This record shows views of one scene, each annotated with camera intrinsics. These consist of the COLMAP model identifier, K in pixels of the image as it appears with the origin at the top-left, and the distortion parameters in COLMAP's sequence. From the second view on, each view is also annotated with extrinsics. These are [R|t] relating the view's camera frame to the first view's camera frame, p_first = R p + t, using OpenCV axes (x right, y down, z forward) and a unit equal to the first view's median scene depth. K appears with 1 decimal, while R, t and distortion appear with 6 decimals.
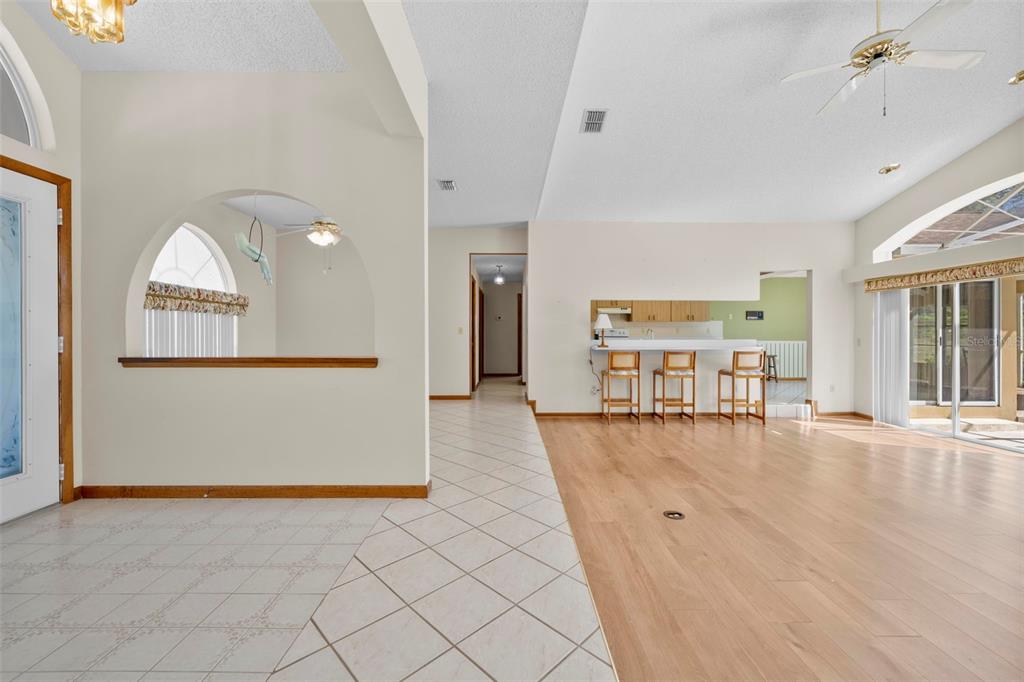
lens RADIAL K [[410.0, 0, 510.3], [0, 410.0, 335.7], [0, 0, 1]] dist [-0.001376, -0.000102]
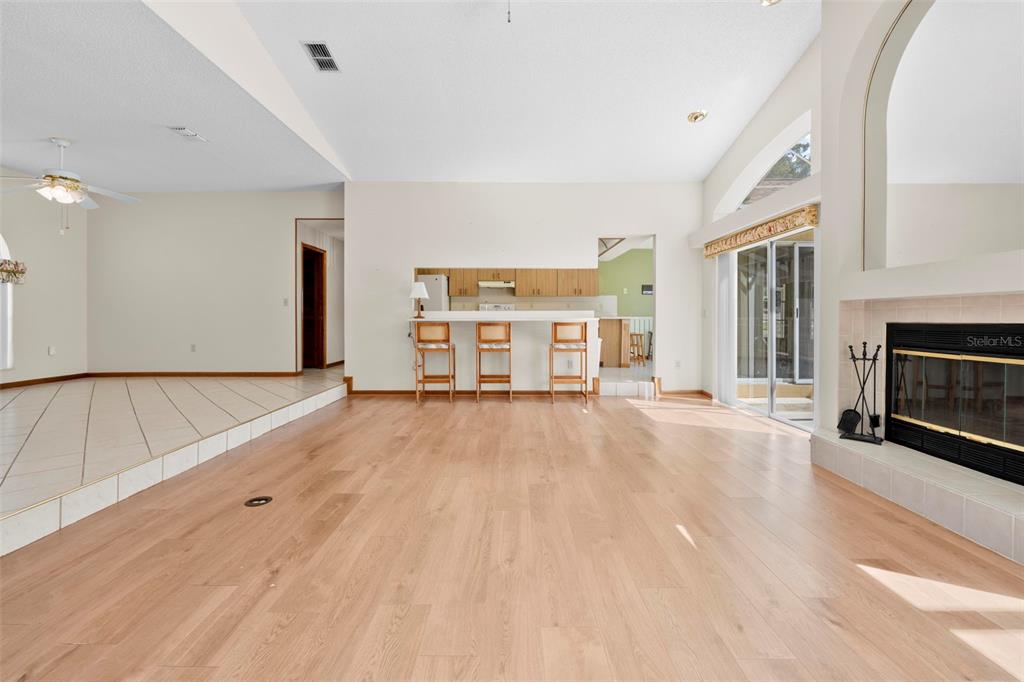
lens RADIAL K [[417.1, 0, 510.3], [0, 417.1, 318.7], [0, 0, 1]] dist [-0.001165, -0.000275]
pose [[0.999969, 0.000305, -0.007849, 0.457407], [-0.000334, 0.999993, -0.003676, 0.033274], [0.007848, 0.003679, 0.999962, 0.074832]]
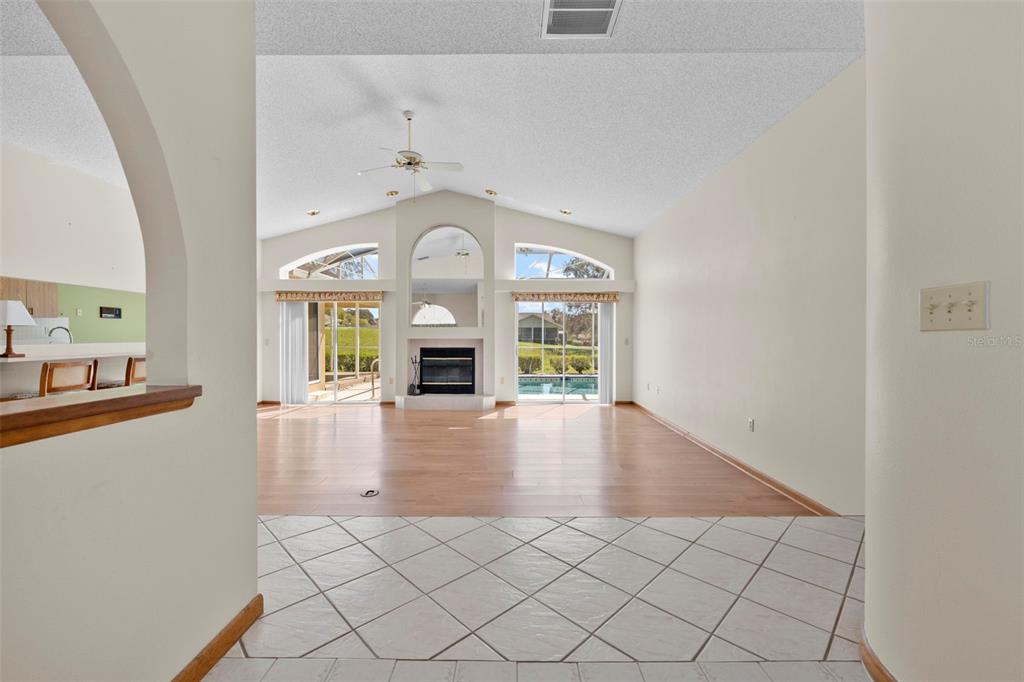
lens RADIAL K [[410.0, 0, 510.3], [0, 410.0, 335.7], [0, 0, 1]] dist [-0.001376, -0.000102]
pose [[0.009603, -0.000303, 0.999954, -0.365896], [0.004166, 0.999991, 0.000263, -0.000146], [-0.999945, 0.004163, 0.009604, 0.295702]]
